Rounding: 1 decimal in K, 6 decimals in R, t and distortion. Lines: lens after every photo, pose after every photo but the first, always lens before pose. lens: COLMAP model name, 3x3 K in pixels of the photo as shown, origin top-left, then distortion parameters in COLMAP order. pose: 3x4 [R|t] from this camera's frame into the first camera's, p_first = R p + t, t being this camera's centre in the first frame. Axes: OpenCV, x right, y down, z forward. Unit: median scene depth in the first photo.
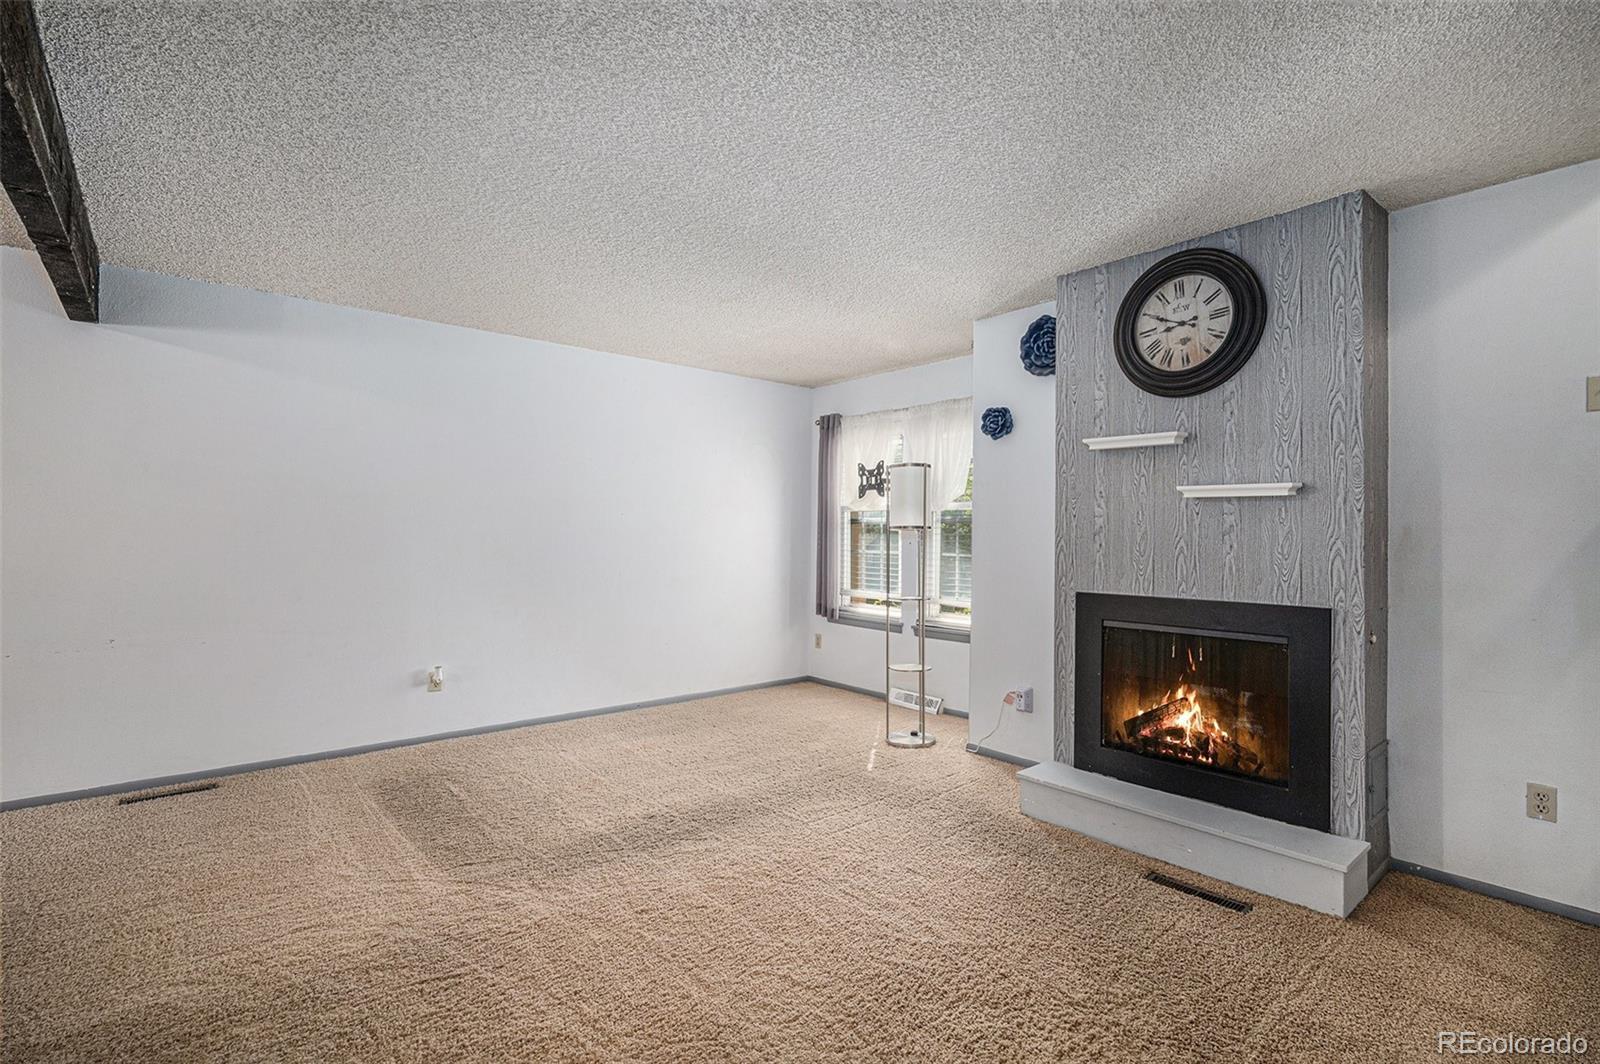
lens RADIAL K [[753.6, 0, 805.2], [0, 753.6, 529.4], [0, 0, 1]] dist [0.000653, 0.000961]
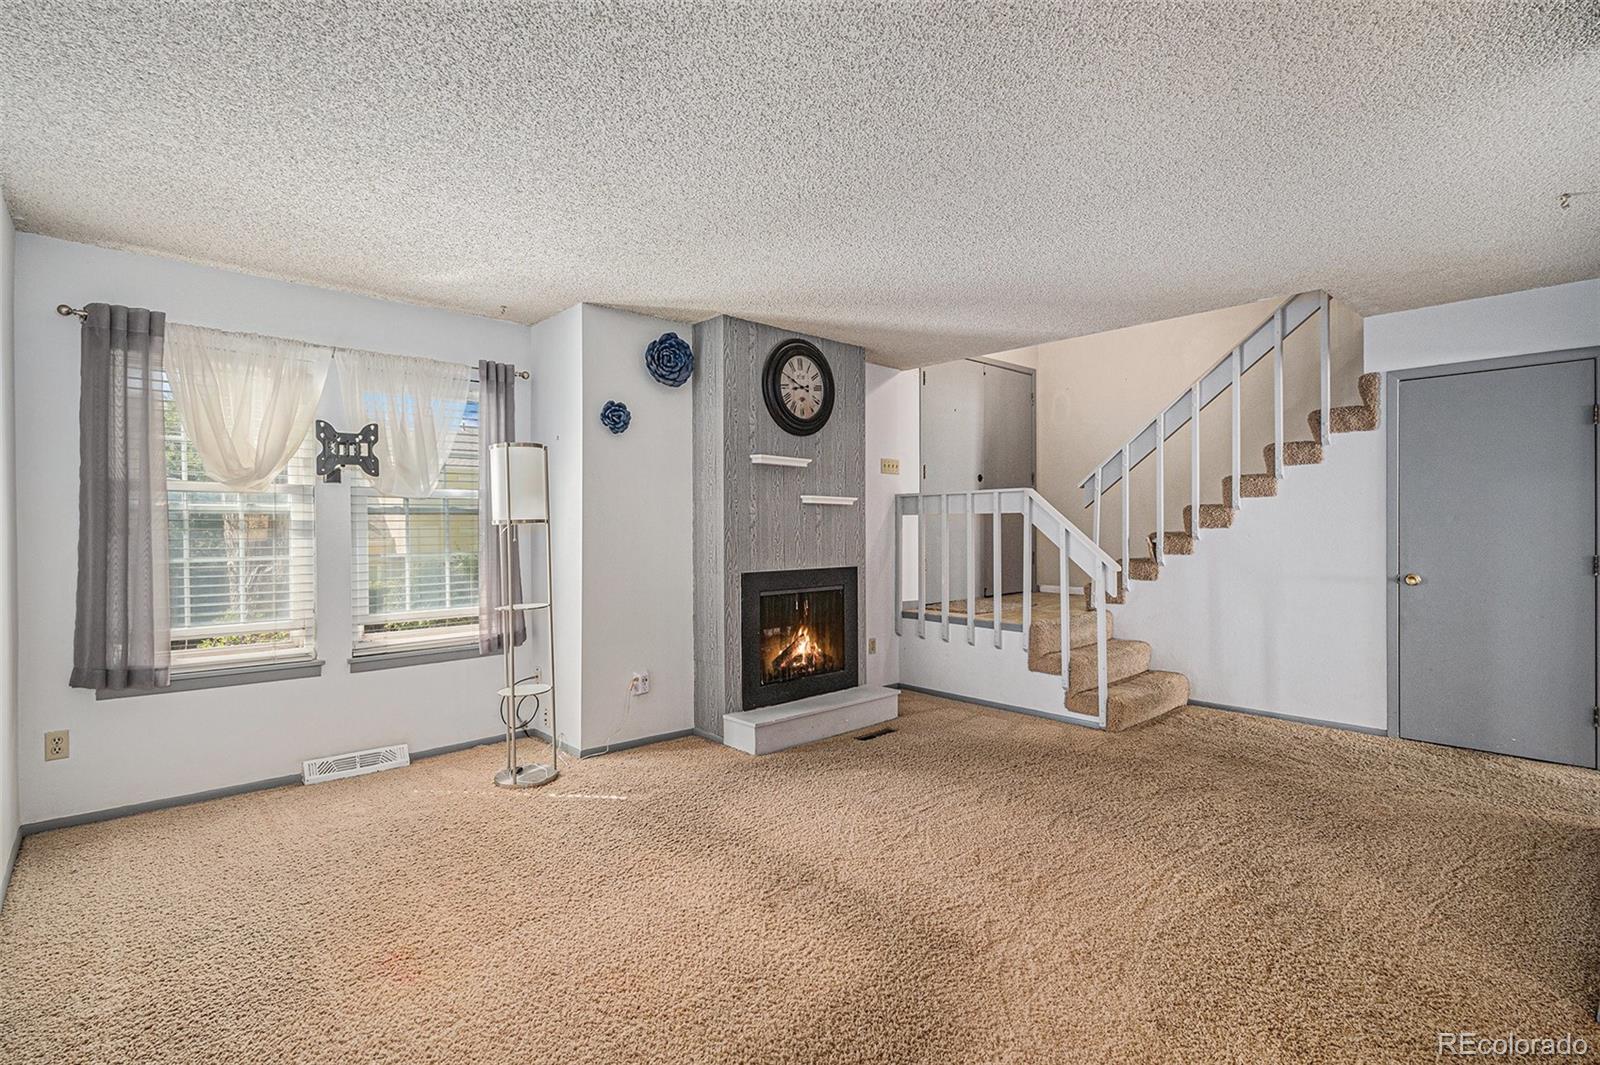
lens RADIAL K [[753.6, 0, 805.7], [0, 753.6, 531.3], [0, 0, 1]] dist [0.000653, 0.000961]
pose [[-0.048178, -0.011956, 0.998767, -1.013630], [-0.003018, 0.999926, 0.011825, -0.002413], [-0.998834, -0.002445, -0.048210, 1.064095]]
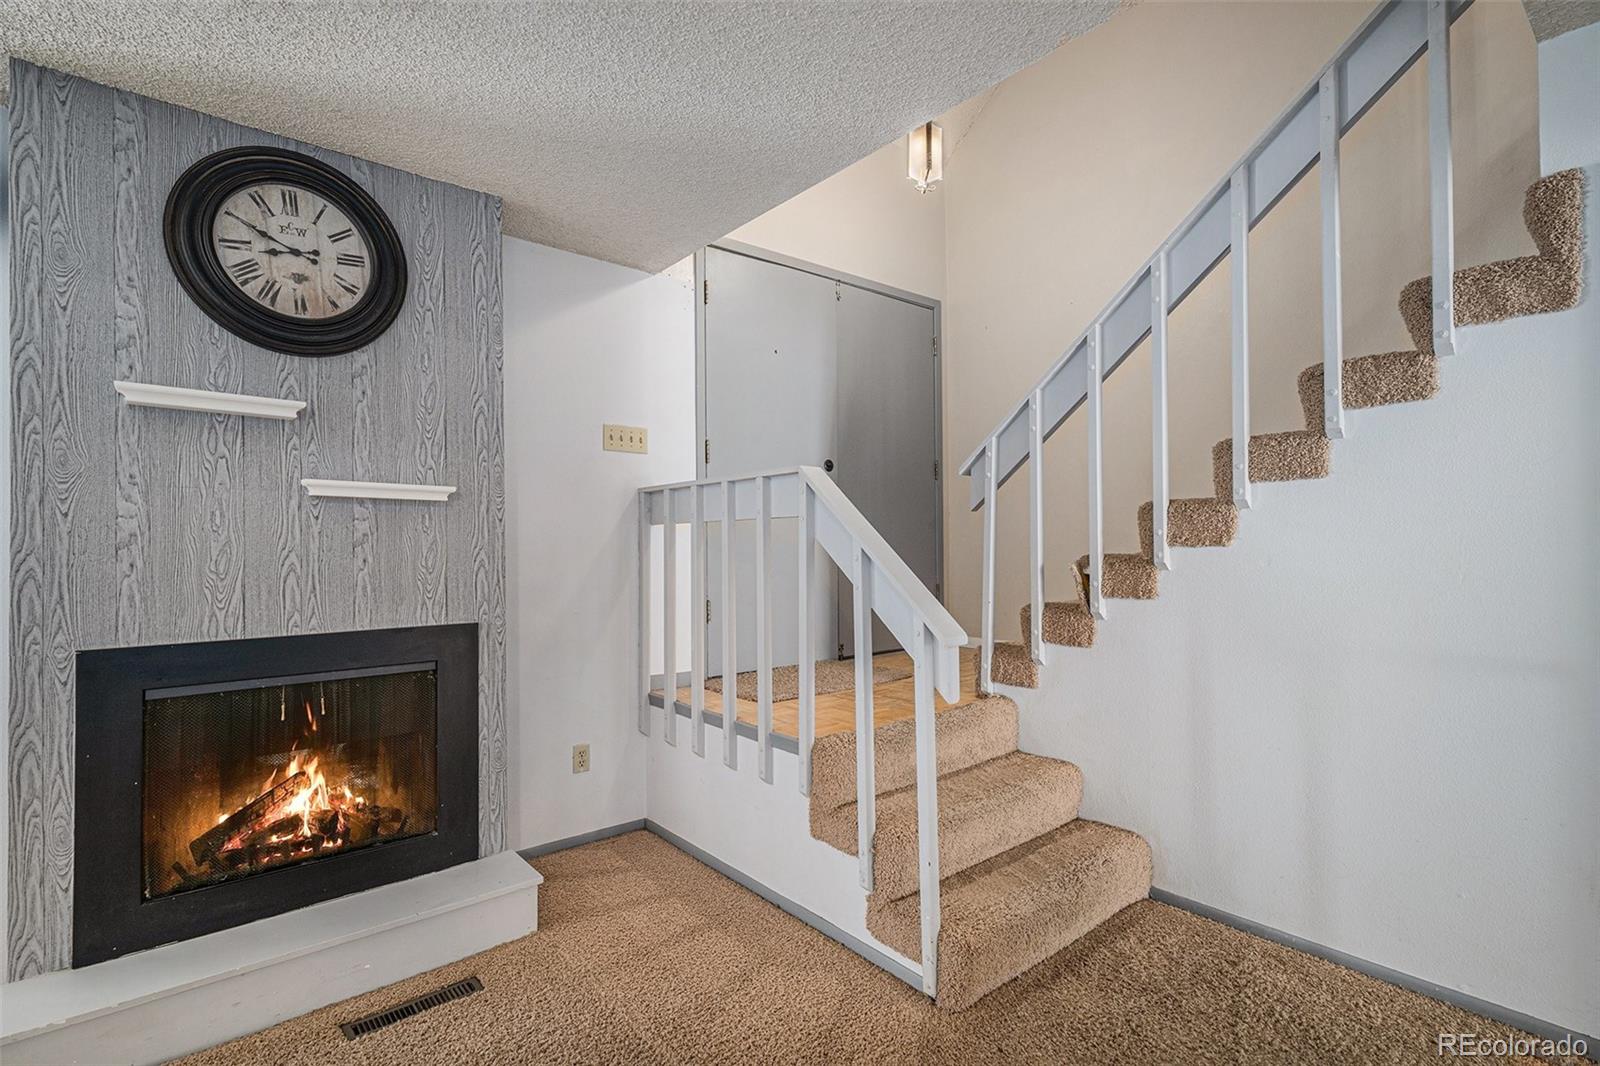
lens RADIAL K [[759.2, 0, 798.5], [0, 759.2, 542.4], [0, 0, 1]] dist [0.003382, -0.000164]
pose [[-0.000899, -0.002416, 0.999997, -0.225947], [-0.000305, 0.999997, 0.002416, 0.001388], [-1.000000, -0.000303, -0.000900, 0.521050]]
